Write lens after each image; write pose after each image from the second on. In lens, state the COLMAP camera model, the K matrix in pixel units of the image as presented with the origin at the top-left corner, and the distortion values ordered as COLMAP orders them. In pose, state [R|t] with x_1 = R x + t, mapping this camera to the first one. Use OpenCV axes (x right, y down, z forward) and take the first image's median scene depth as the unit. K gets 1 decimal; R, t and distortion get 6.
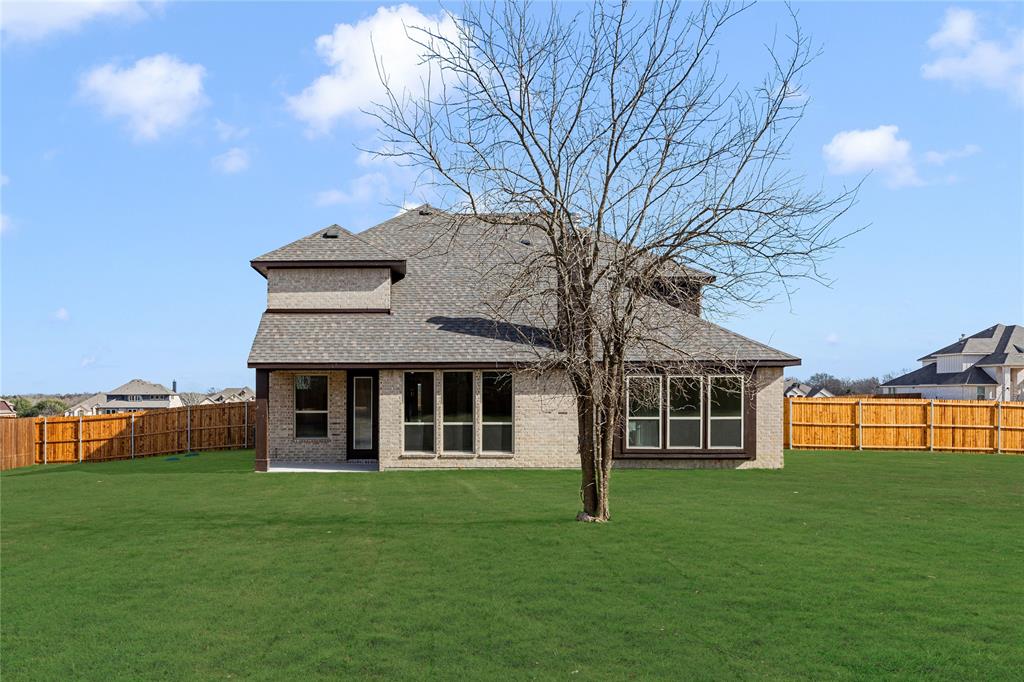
lens RADIAL K [[752.4, 0, 512.0], [0, 752.4, 341.0], [0, 0, 1]] dist [0.004777, 0.002444]
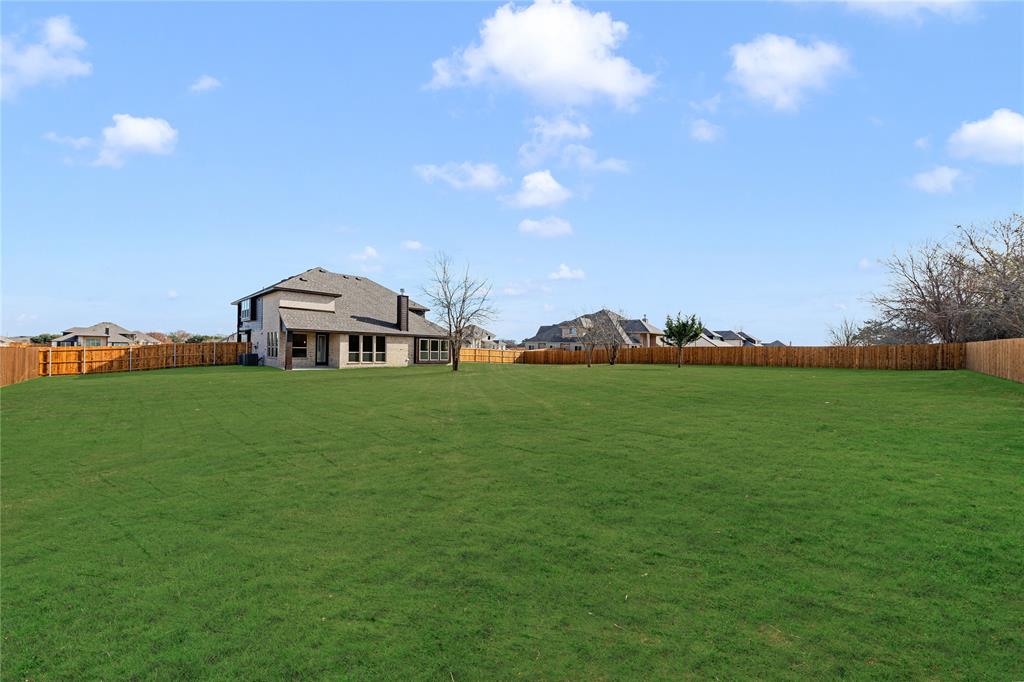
lens RADIAL K [[352.2, 0, 512.0], [0, 352.2, 341.0], [0, 0, 1]] dist [0.000044, 0.000004]
pose [[0.719548, 0.033924, 0.693614, -0.634590], [-0.073264, 0.996940, 0.027244, -0.018212], [-0.690568, -0.070420, 0.719831, -0.419690]]
